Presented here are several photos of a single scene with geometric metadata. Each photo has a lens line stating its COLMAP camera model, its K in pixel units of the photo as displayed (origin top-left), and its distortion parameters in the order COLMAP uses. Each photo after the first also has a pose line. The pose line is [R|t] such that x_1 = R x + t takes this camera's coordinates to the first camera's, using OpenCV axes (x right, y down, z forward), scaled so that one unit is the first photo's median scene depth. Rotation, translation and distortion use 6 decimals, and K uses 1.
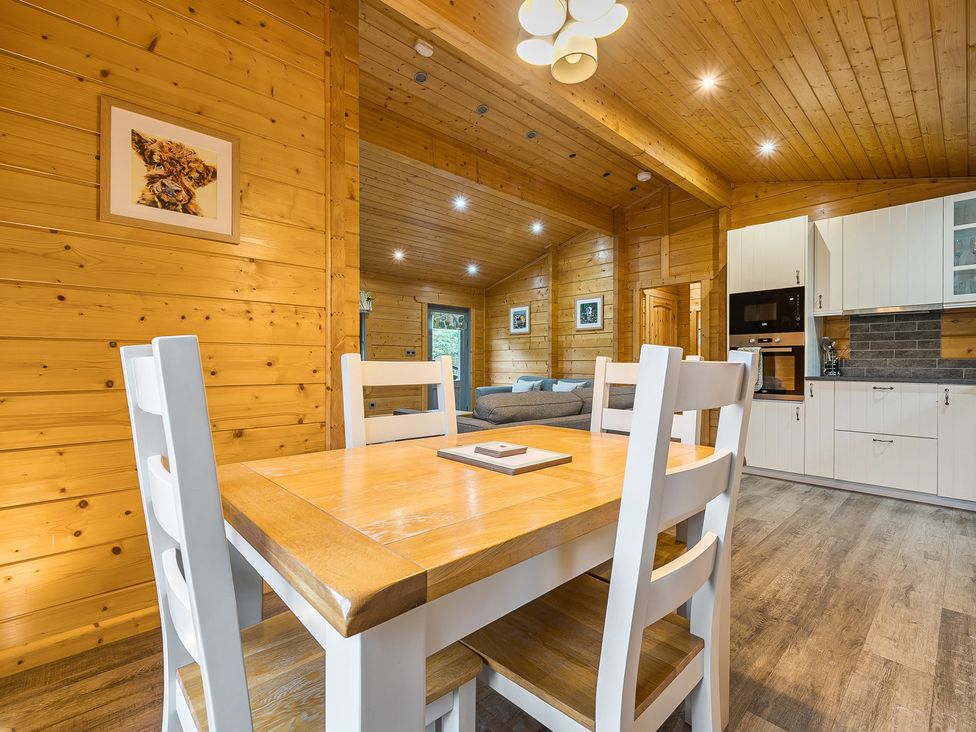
lens RADIAL K [[441.5, 0, 491.5], [0, 441.5, 368.4], [0, 0, 1]] dist [0.002061, -0.001699]
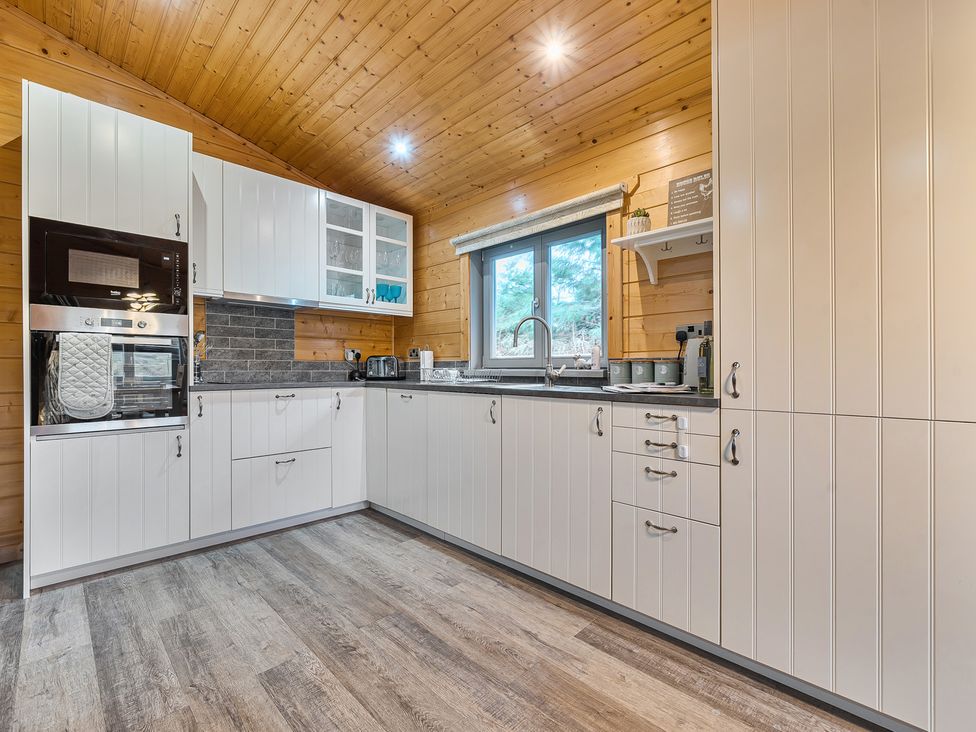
lens RADIAL K [[441.5, 0, 489.3], [0, 441.5, 368.4], [0, 0, 1]] dist [0.002061, -0.001699]
pose [[-0.030221, -0.002974, 0.999539, 0.074667], [0.008031, 0.999963, 0.003218, -0.006007], [-0.999511, 0.008124, -0.030196, 0.707590]]
